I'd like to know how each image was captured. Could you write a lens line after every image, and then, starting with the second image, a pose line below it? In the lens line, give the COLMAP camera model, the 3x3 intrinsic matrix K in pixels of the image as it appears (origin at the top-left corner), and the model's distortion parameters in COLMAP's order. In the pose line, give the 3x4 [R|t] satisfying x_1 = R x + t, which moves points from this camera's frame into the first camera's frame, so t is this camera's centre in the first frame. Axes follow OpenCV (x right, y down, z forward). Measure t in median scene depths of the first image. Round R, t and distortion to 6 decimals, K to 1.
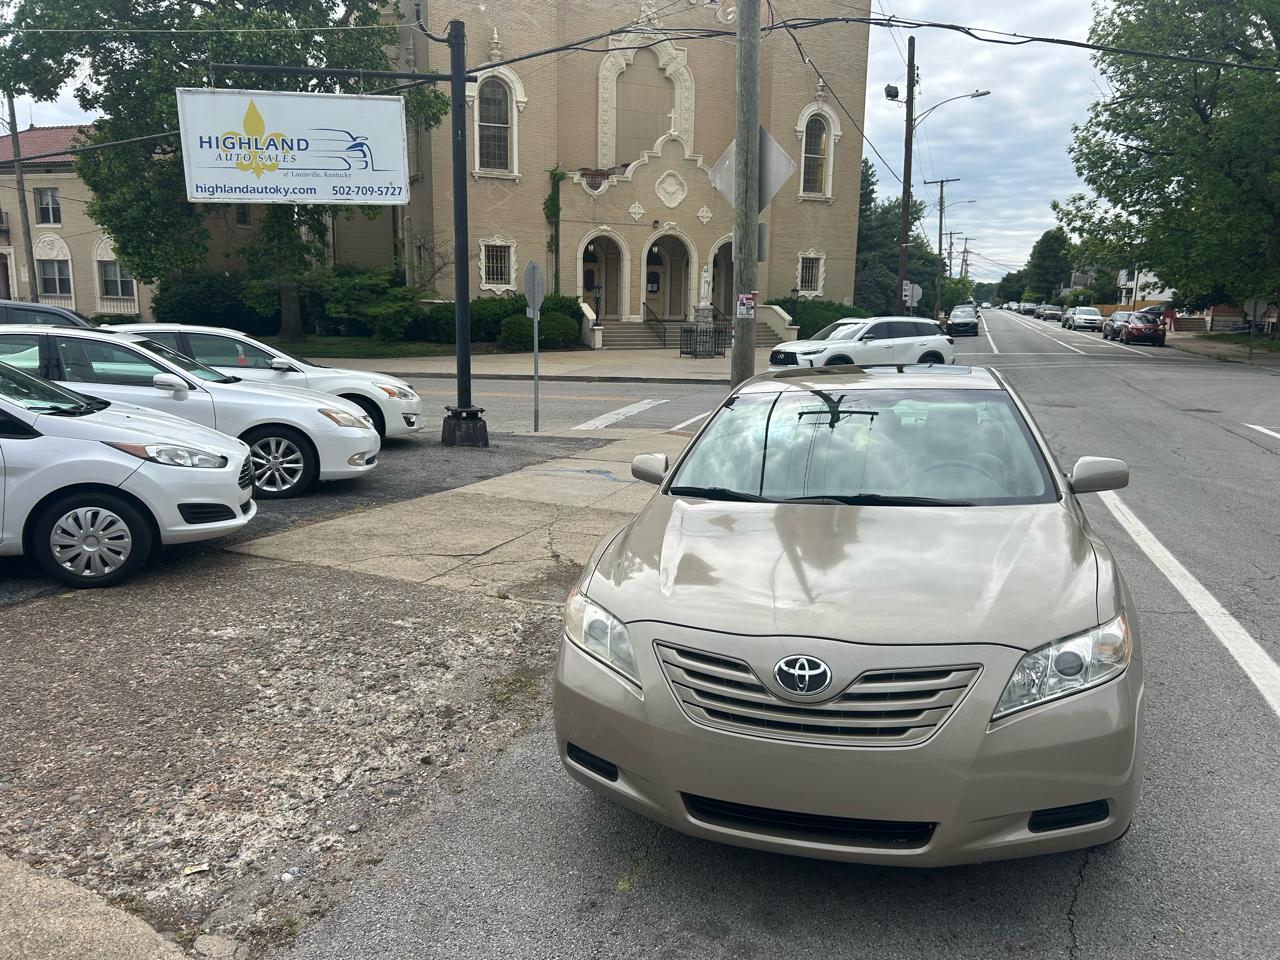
lens RADIAL K [[964.1, 0, 634.6], [0, 964.1, 481.9], [0, 0, 1]] dist [0.055357, -0.060638]
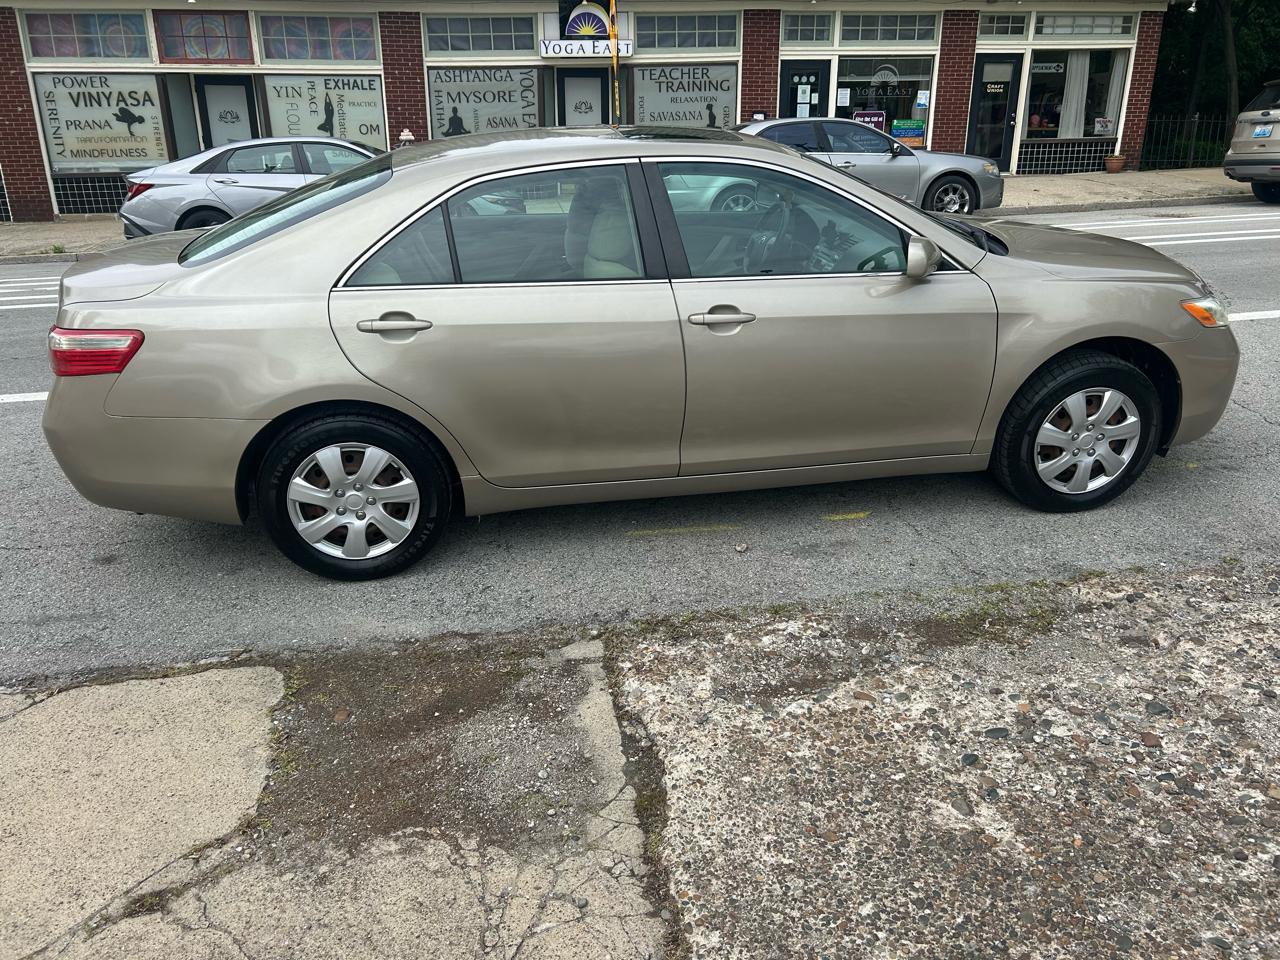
lens RADIAL K [[964.1, 0, 639.3], [0, 964.1, 470.2], [0, 0, 1]] dist [0.055357, -0.060638]
pose [[-0.460069, -0.308963, 0.832393, -0.325683], [0.161710, 0.892665, 0.420712, -0.126875], [-0.873033, 0.328163, -0.360725, 0.860448]]
